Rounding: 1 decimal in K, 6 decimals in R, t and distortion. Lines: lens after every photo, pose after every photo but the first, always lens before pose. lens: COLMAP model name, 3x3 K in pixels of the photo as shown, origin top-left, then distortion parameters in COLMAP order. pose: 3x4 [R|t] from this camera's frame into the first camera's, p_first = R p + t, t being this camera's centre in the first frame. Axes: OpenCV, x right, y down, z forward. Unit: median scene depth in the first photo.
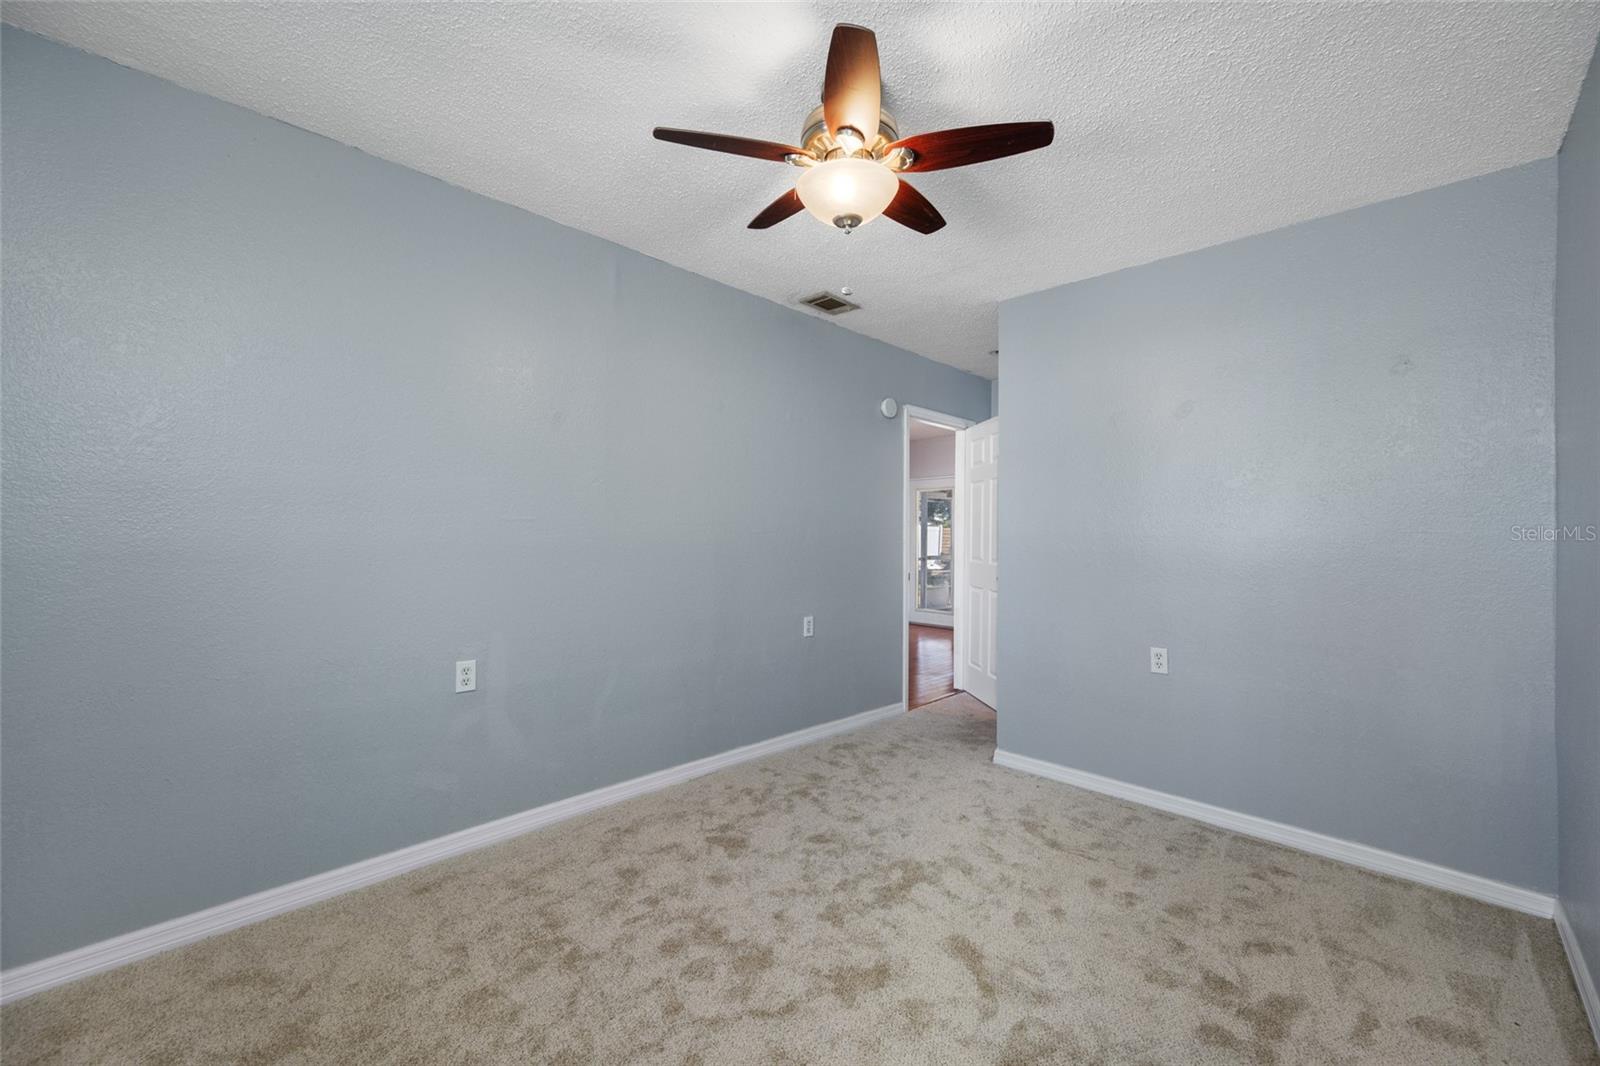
lens RADIAL K [[630.2, 0, 801.6], [0, 630.2, 536.4], [0, 0, 1]] dist [-0.000824, 0.000287]
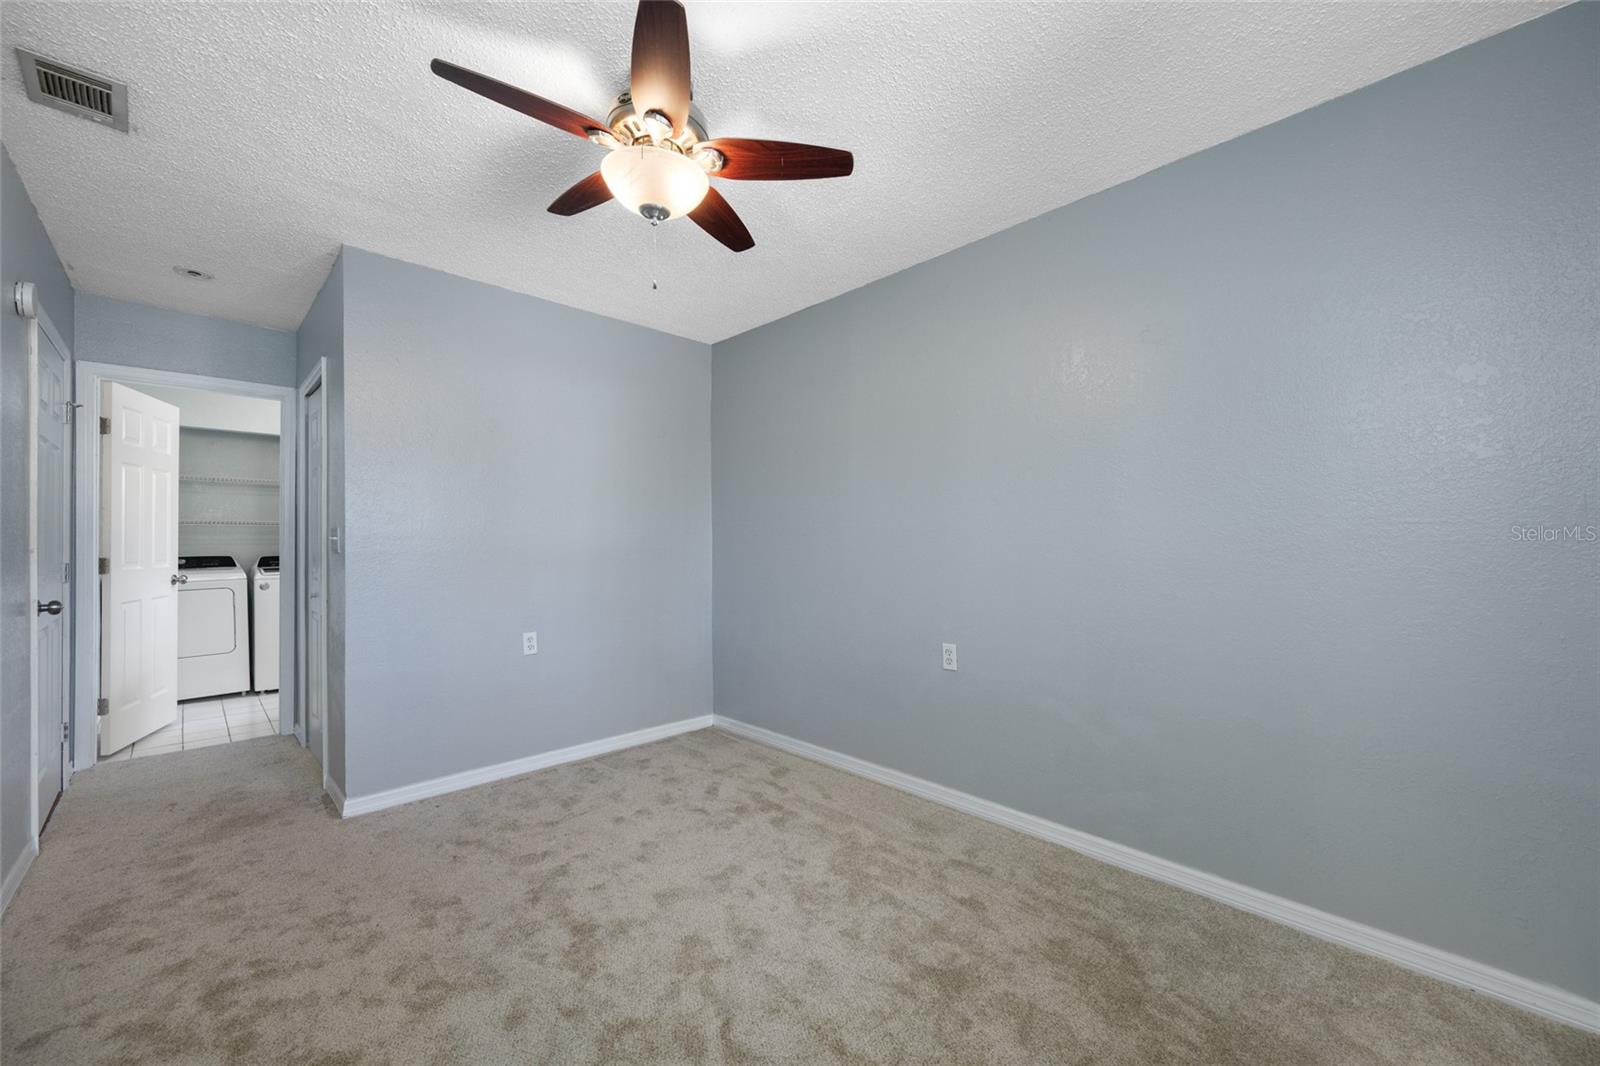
lens RADIAL K [[630.2, 0, 801.7], [0, 630.2, 535.3], [0, 0, 1]] dist [-0.000824, 0.000287]
pose [[0.009679, 0.000422, 0.999953, -0.737504], [-0.001050, 0.999999, -0.000412, -0.002702], [-0.999953, -0.001046, 0.009679, 0.615561]]
